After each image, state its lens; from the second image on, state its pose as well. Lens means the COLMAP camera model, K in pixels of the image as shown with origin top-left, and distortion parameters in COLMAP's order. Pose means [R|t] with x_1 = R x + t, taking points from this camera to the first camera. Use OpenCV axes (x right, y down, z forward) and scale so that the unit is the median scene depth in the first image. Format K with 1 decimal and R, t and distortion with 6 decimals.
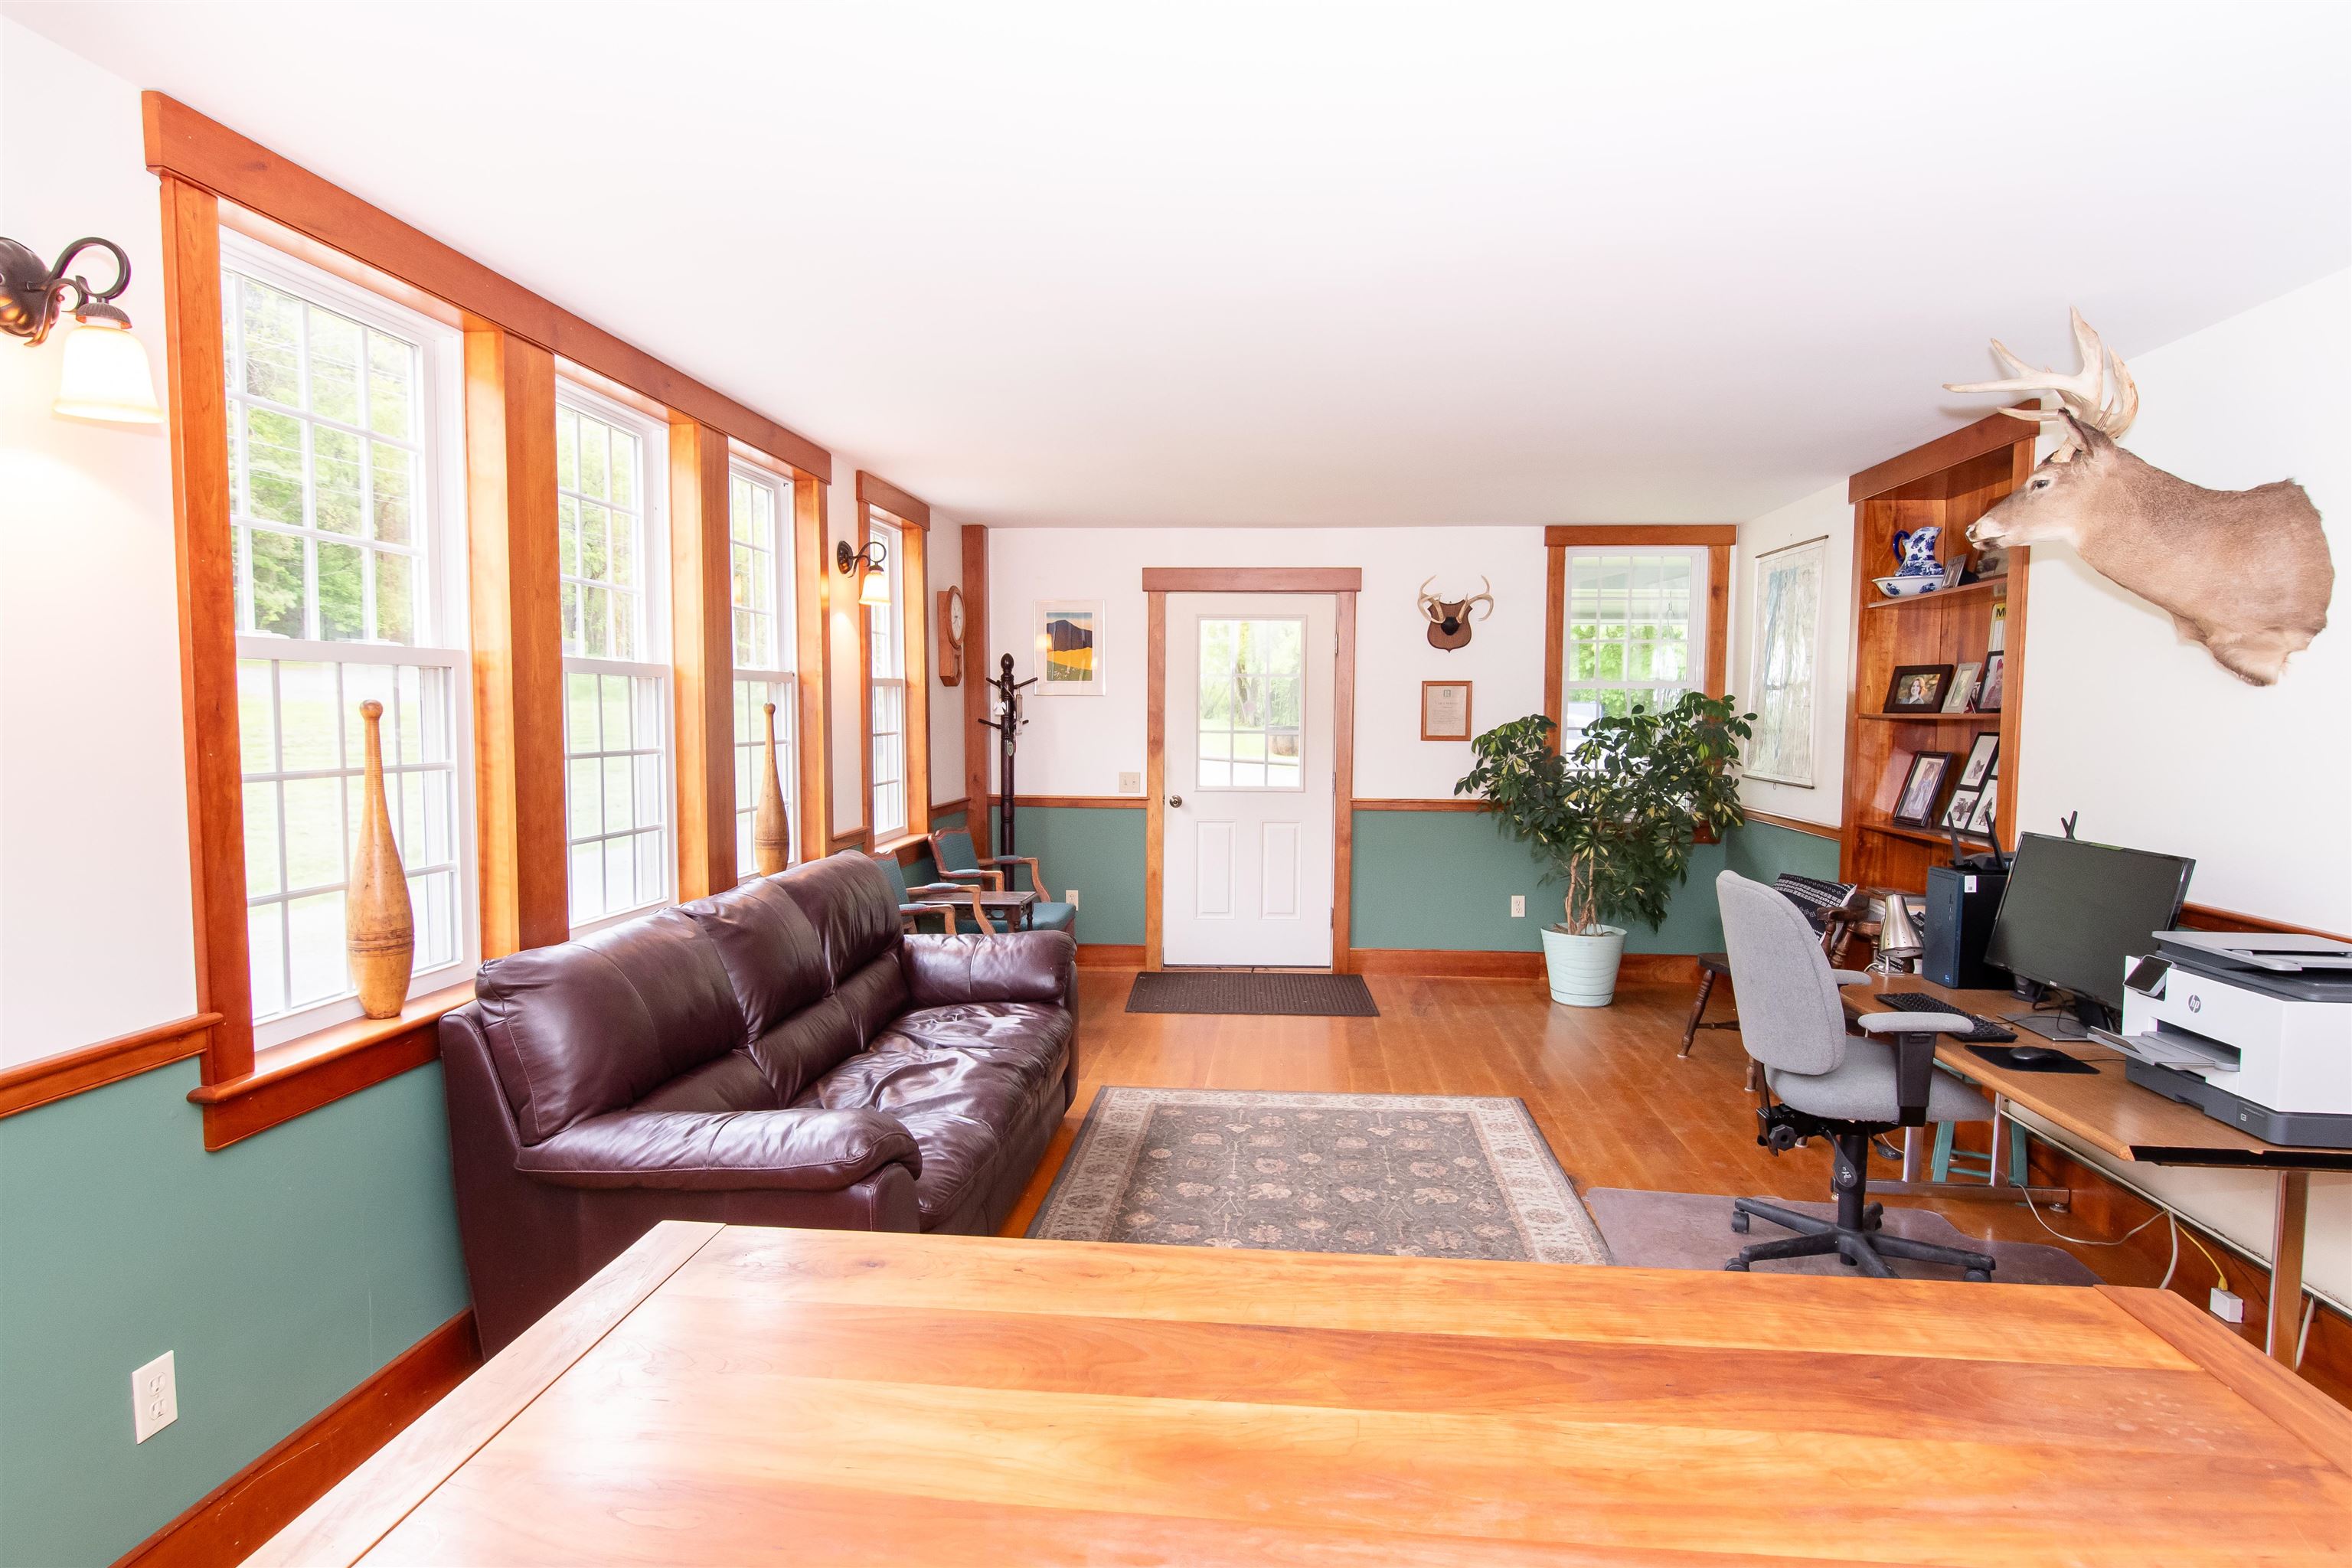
lens RADIAL K [[1277.3, 0, 1179.9], [0, 1277.3, 779.1], [0, 0, 1]] dist [0.002362, -0.001329]
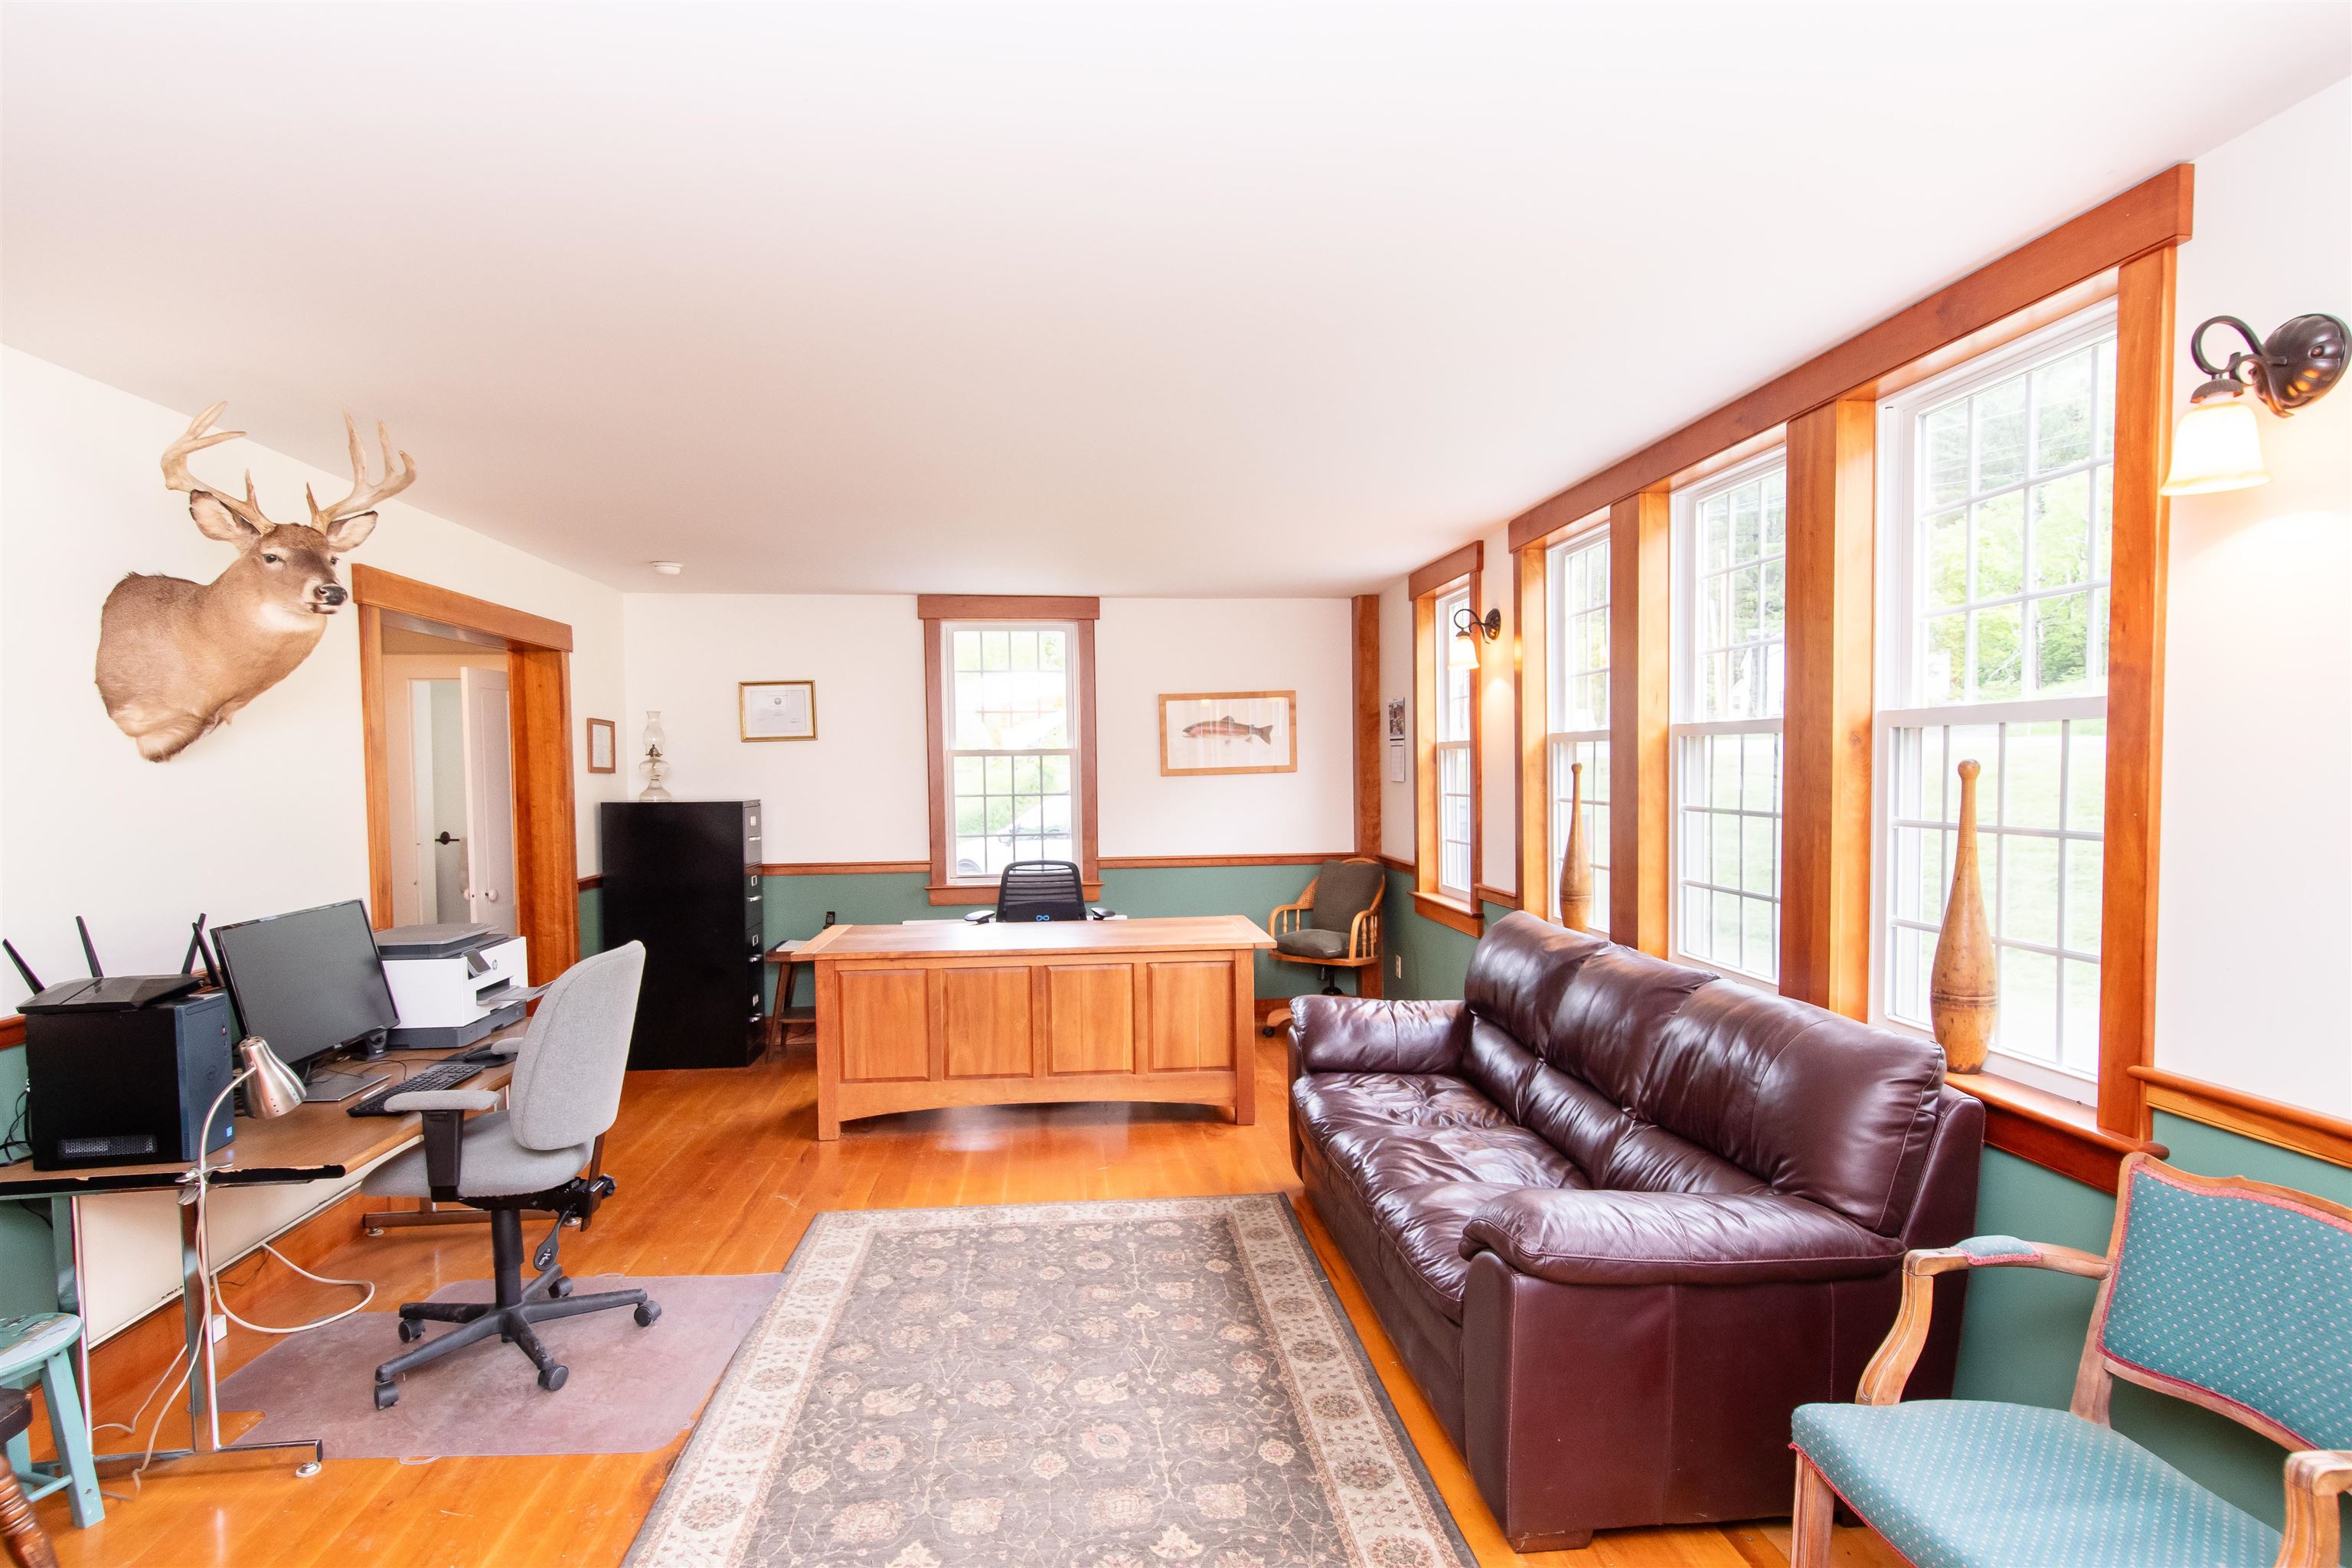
lens RADIAL K [[1218.7, 0, 1174.4], [0, 1218.7, 780.1], [0, 0, 1]] dist [0.003035, -0.001578]
pose [[-0.983438, 0.009774, -0.180982, 0.123381], [-0.003383, 0.997381, 0.072250, -0.082376], [0.181214, 0.071666, -0.980829, 1.335235]]
